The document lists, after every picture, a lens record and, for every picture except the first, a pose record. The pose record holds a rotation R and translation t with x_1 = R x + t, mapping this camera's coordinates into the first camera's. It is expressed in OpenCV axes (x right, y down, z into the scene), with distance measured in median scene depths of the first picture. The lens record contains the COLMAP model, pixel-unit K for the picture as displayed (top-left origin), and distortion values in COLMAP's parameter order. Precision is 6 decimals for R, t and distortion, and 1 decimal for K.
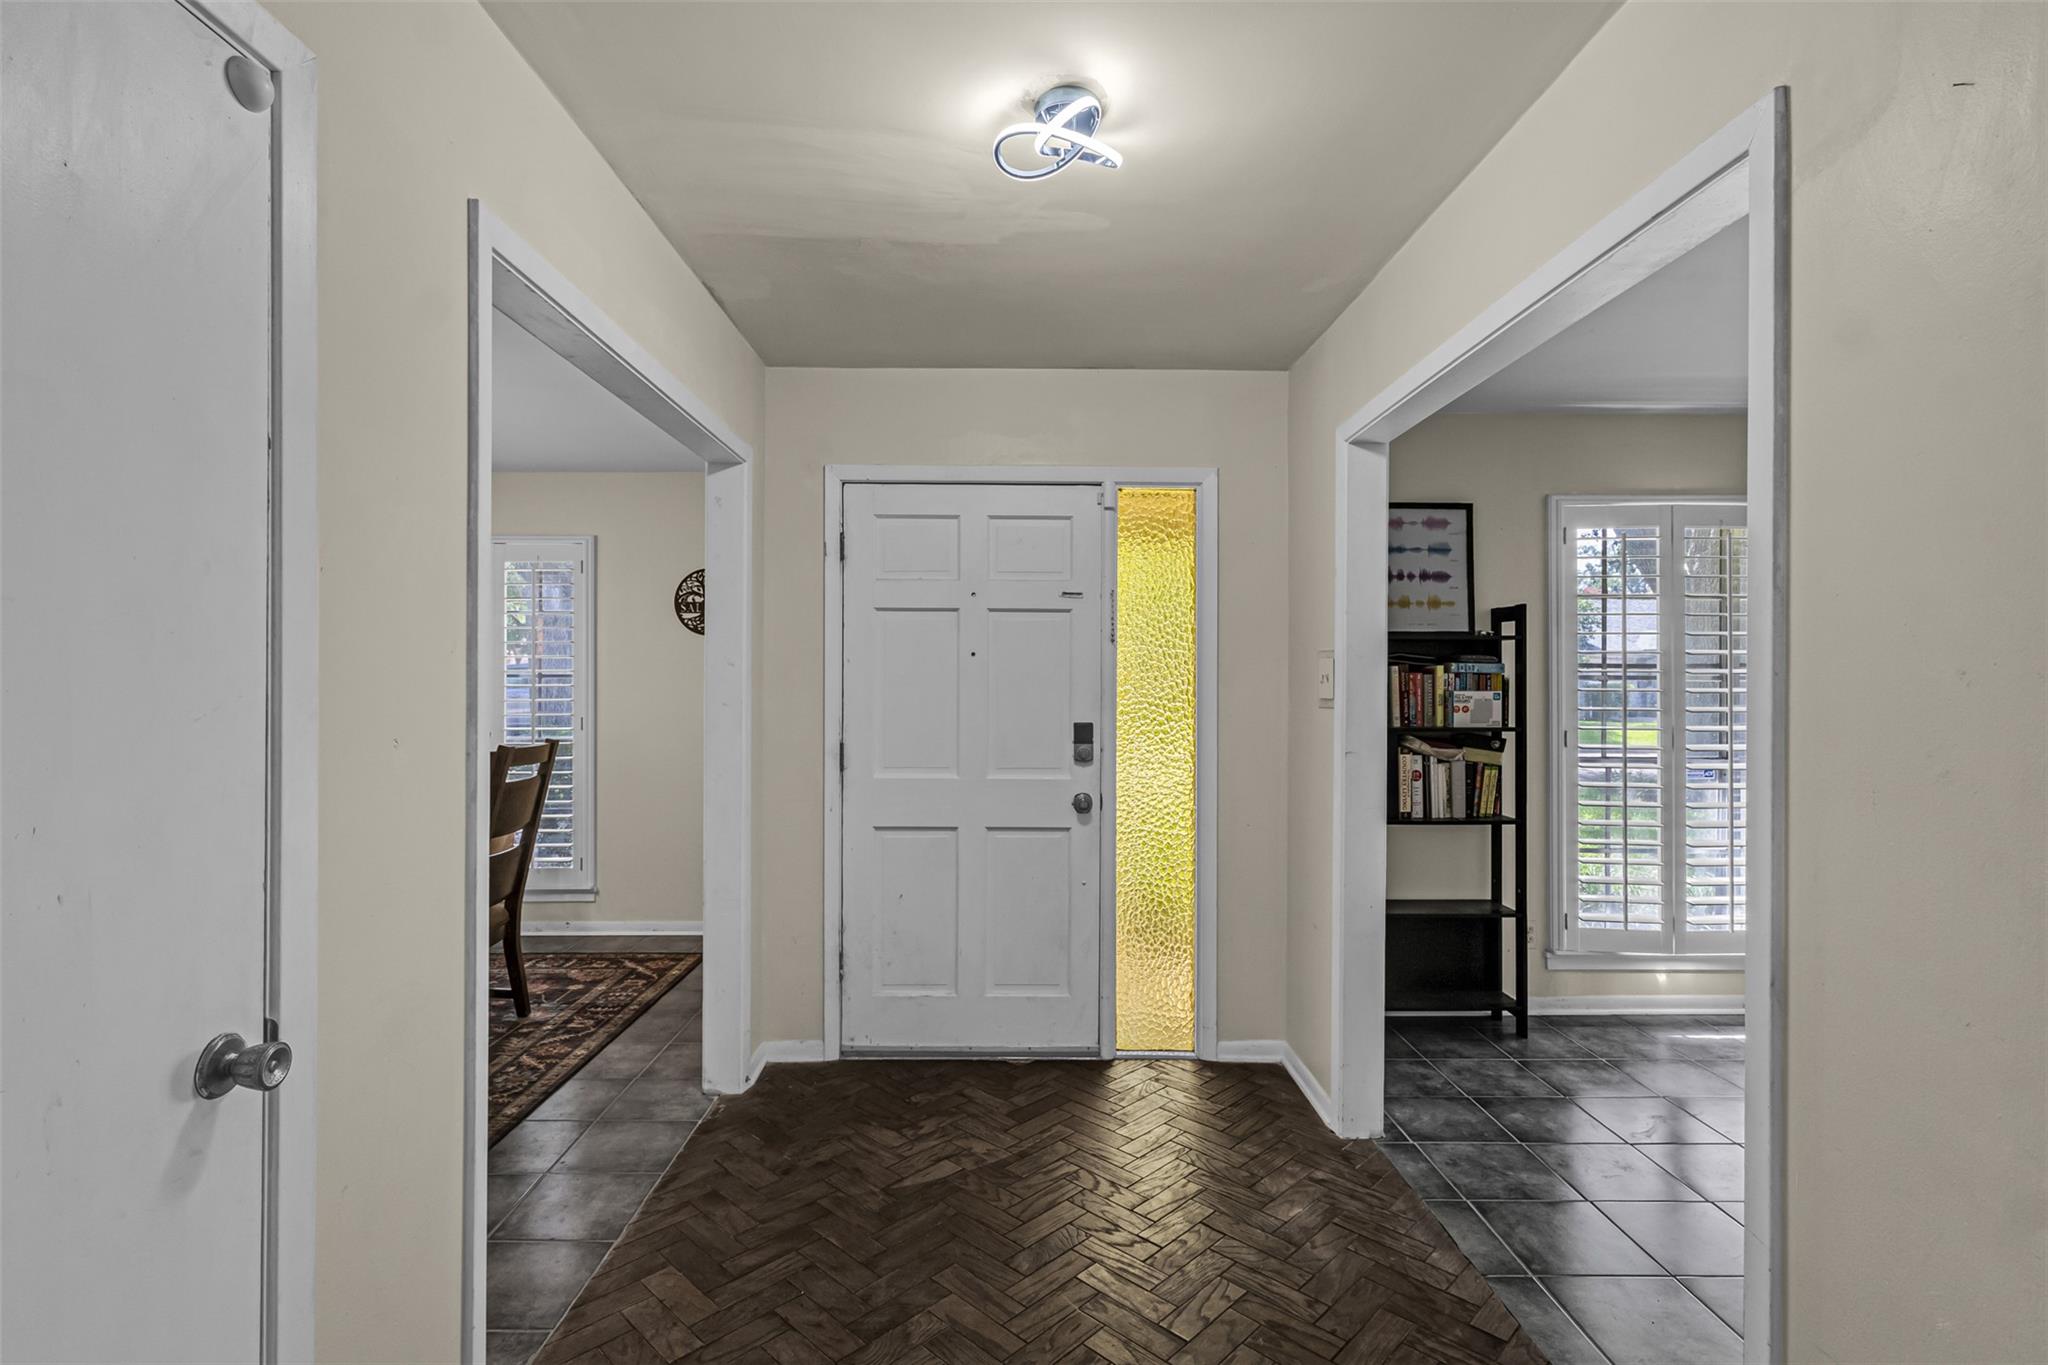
lens RADIAL K [[957.9, 0, 1017.5], [0, 957.9, 676.8], [0, 0, 1]] dist [0.004159, 0.000016]
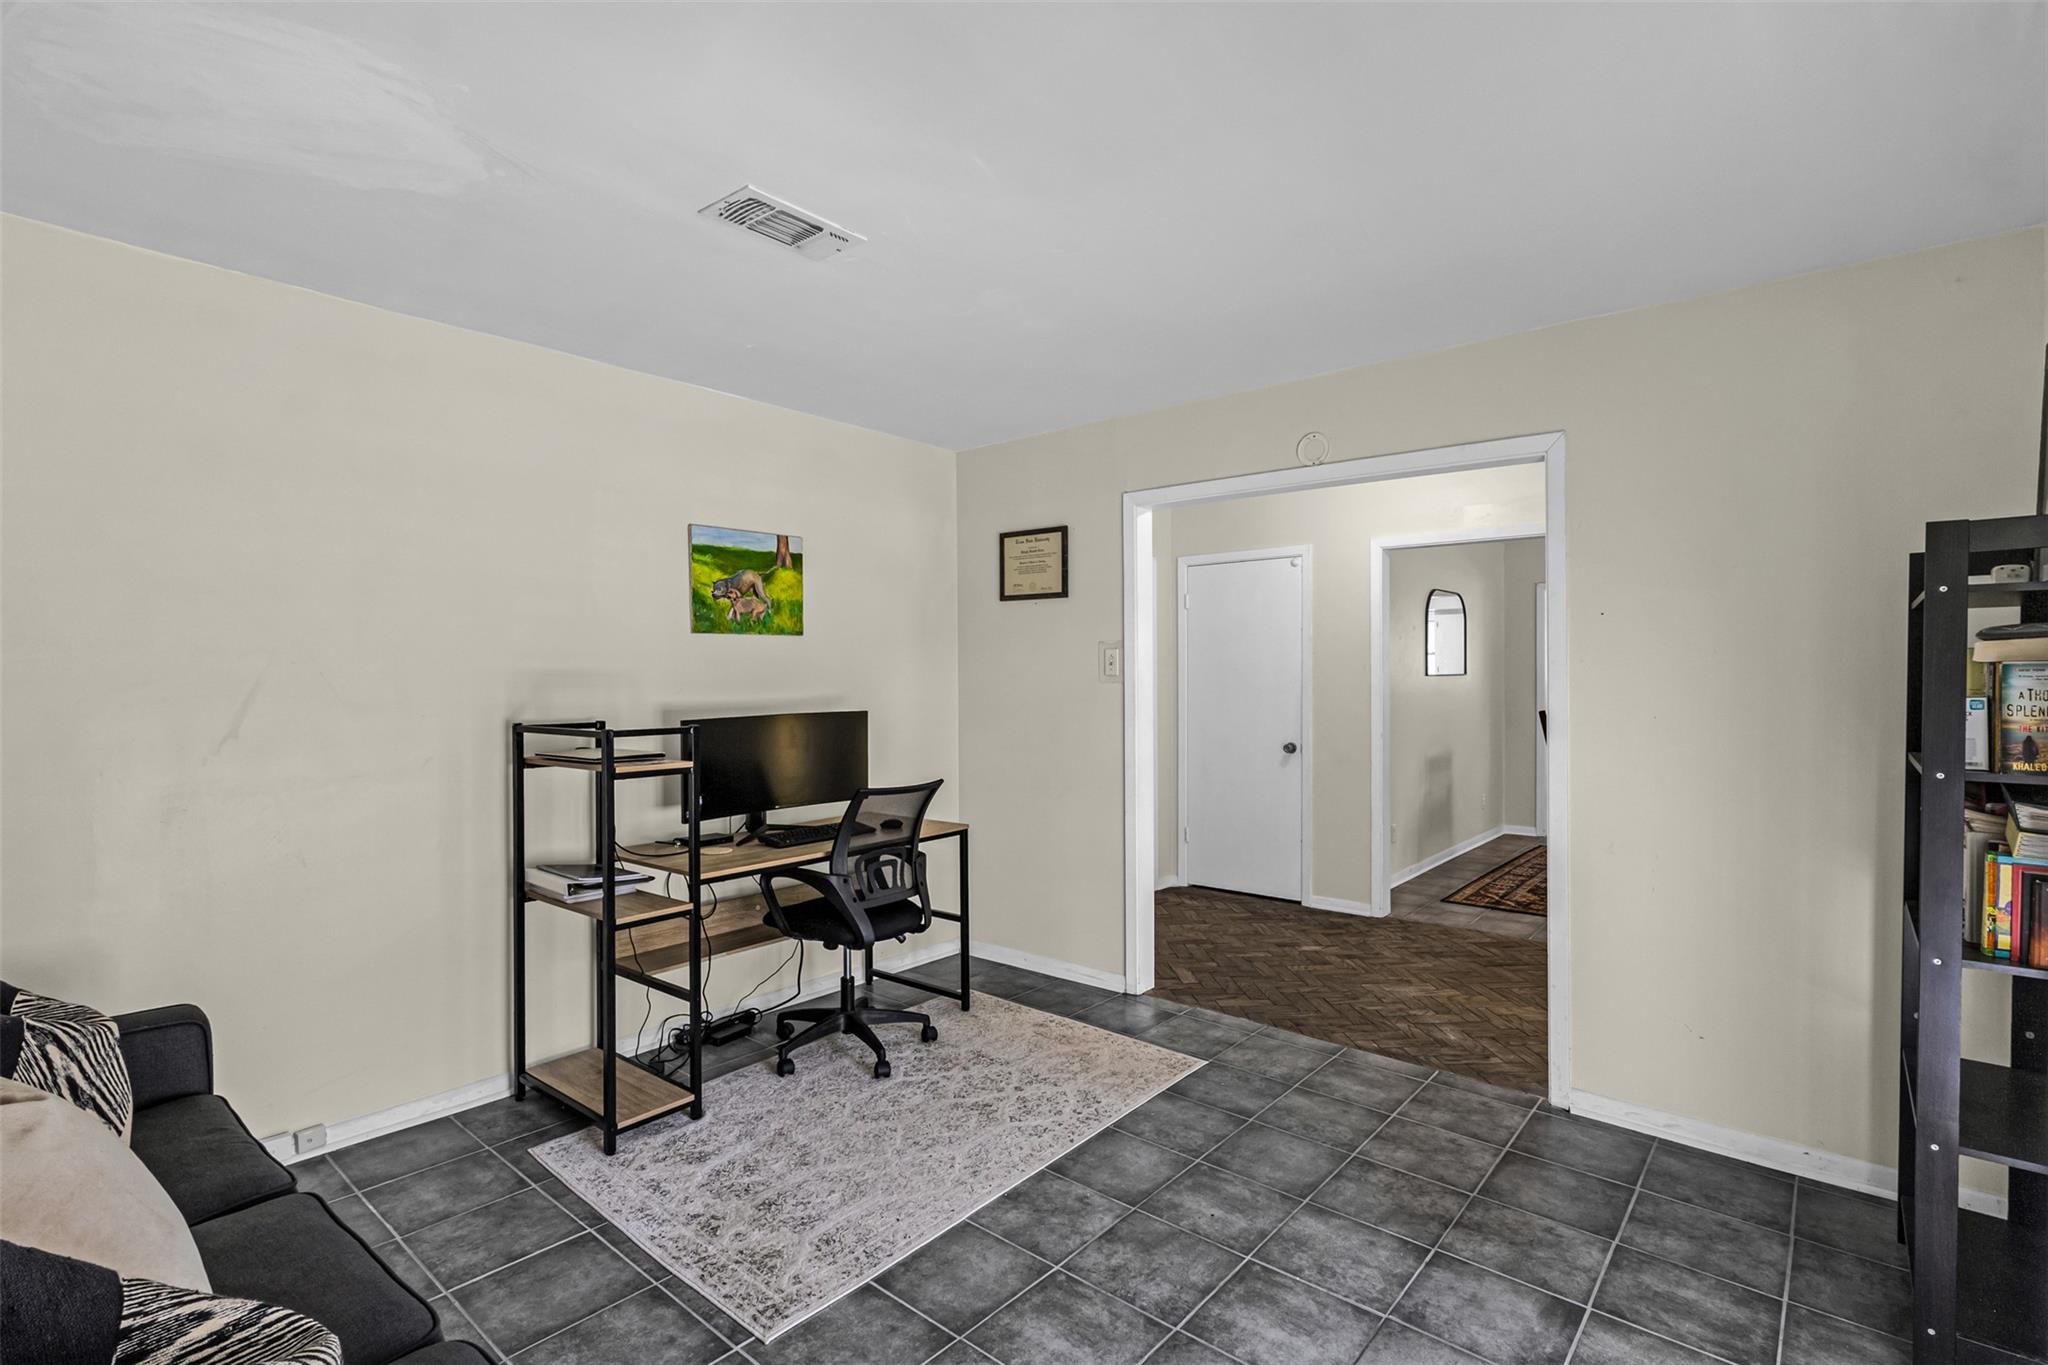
lens RADIAL K [[957.9, 0, 1022.2], [0, 957.9, 682.9], [0, 0, 1]] dist [0.004159, 0.000016]
pose [[-0.654185, 0.006454, -0.756307, 1.919193], [0.001487, 0.999973, 0.007247, -0.005254], [0.756333, 0.003616, -0.654176, 1.520935]]
